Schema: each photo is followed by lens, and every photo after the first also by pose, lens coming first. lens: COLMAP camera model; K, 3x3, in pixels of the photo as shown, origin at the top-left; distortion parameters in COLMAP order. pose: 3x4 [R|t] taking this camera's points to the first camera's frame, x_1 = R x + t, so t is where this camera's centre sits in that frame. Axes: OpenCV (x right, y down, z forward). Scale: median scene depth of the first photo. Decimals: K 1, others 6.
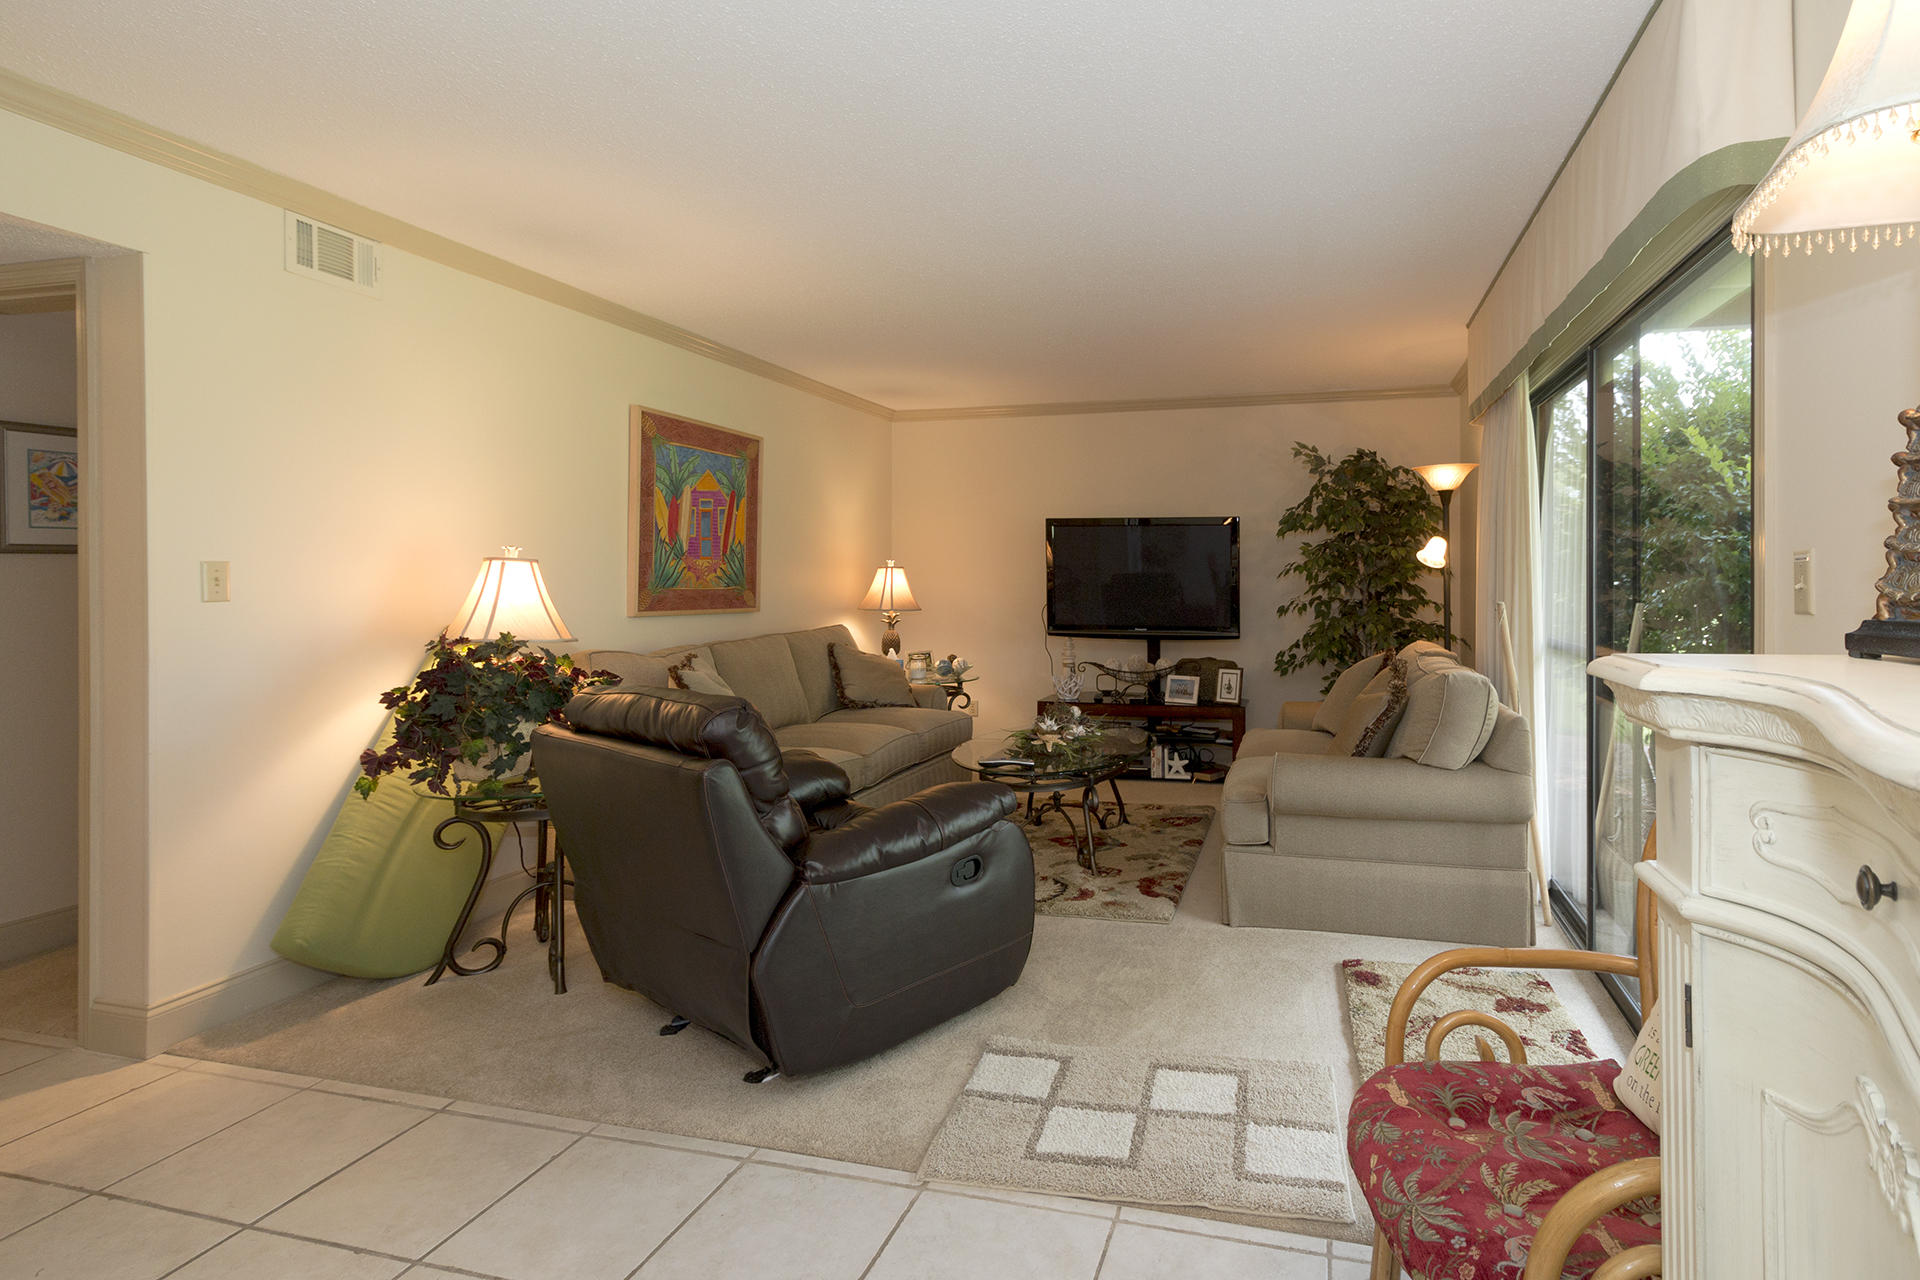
lens RADIAL K [[920.4, 0, 1122.5], [0, 920.4, 571.9], [0, 0, 1]] dist [0.002849, 0.000081]
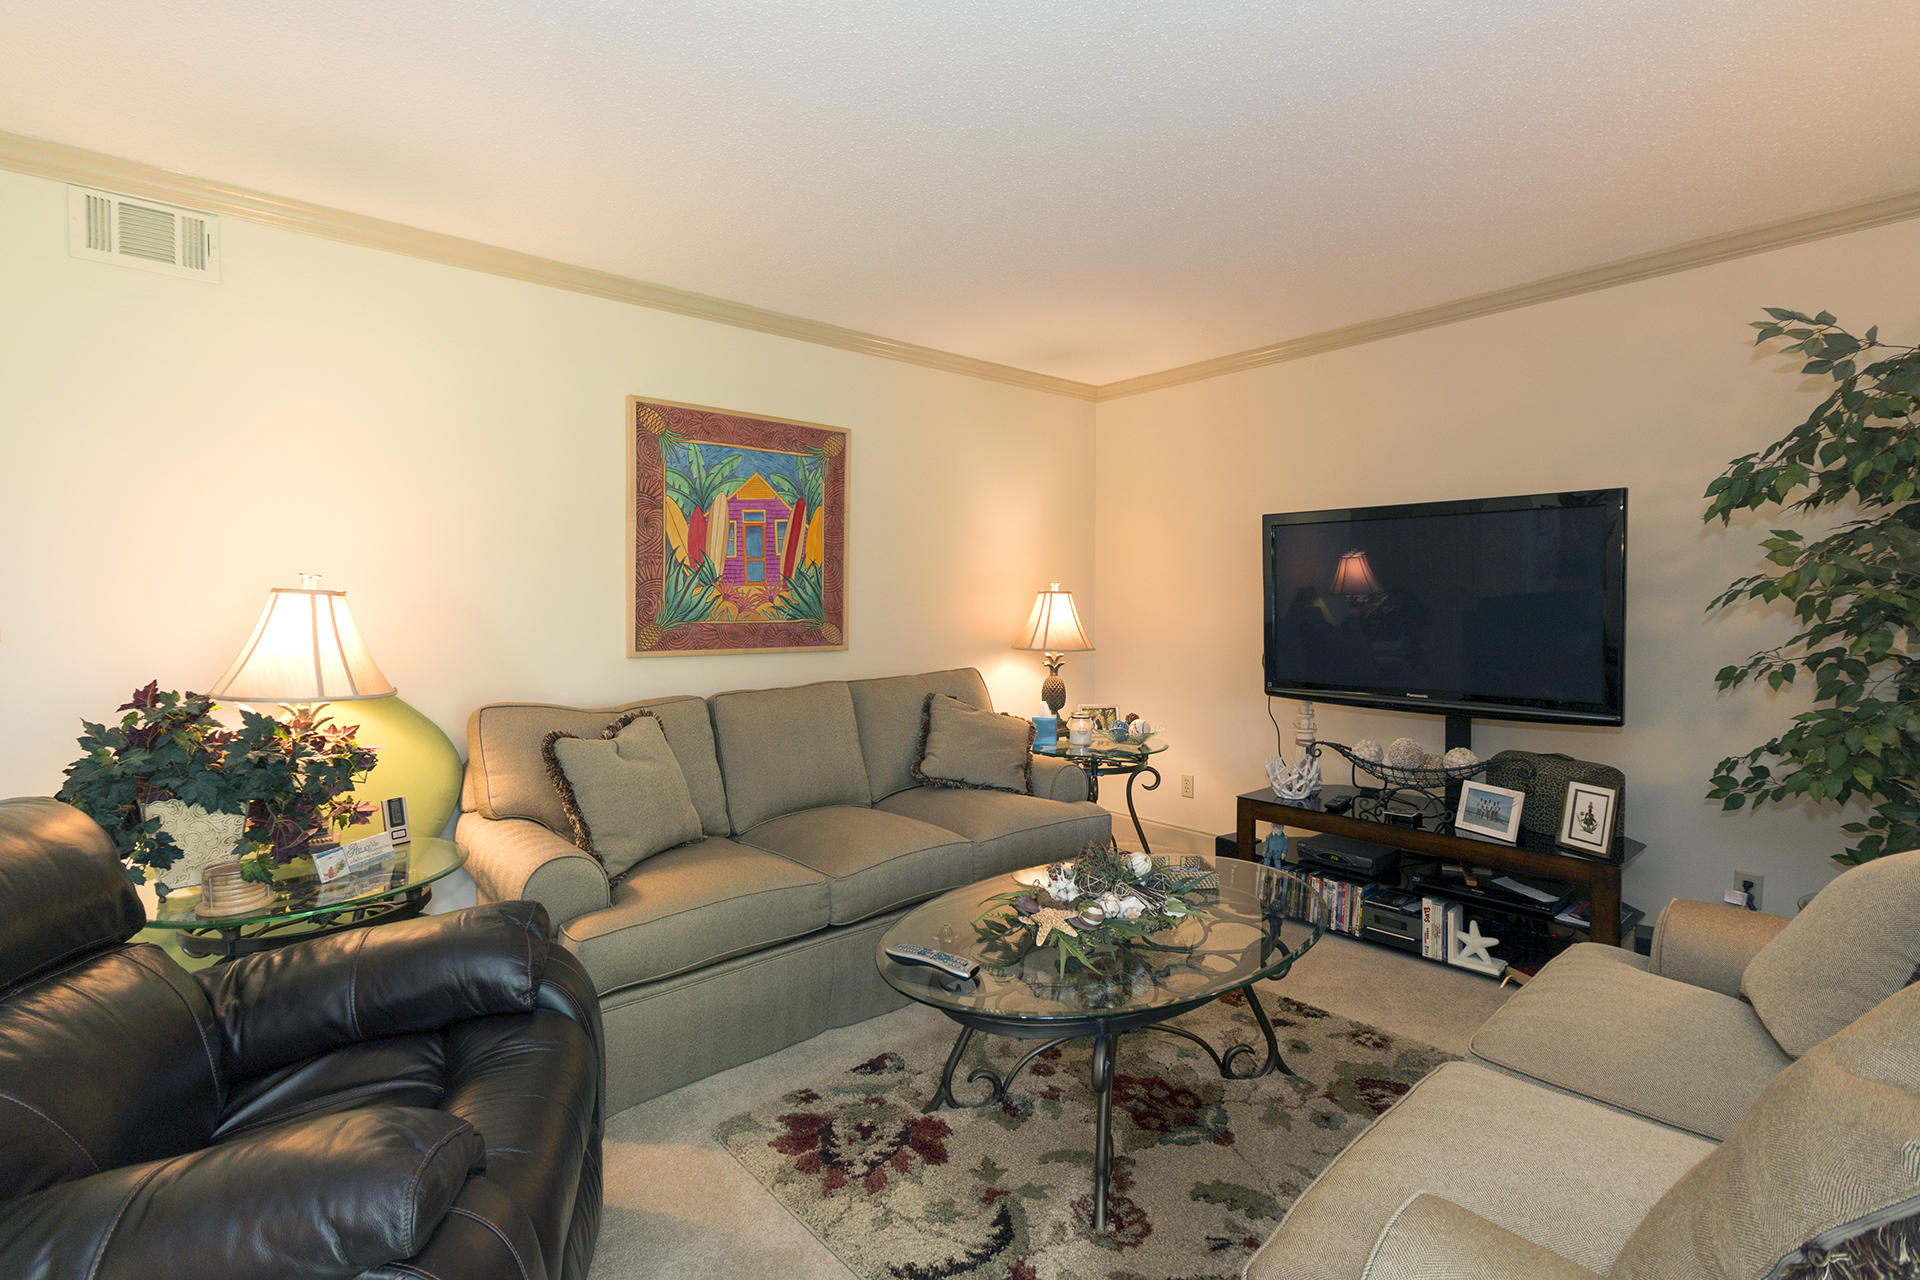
lens RADIAL K [[920.4, 0, 944.2], [0, 920.4, 635.8], [0, 0, 1]] dist [0.002849, 0.000081]
pose [[0.809938, 0.020261, -0.586166, 0.128318], [0.007518, 0.998962, 0.044917, -0.004207], [0.586468, -0.040787, 0.808945, 0.385592]]
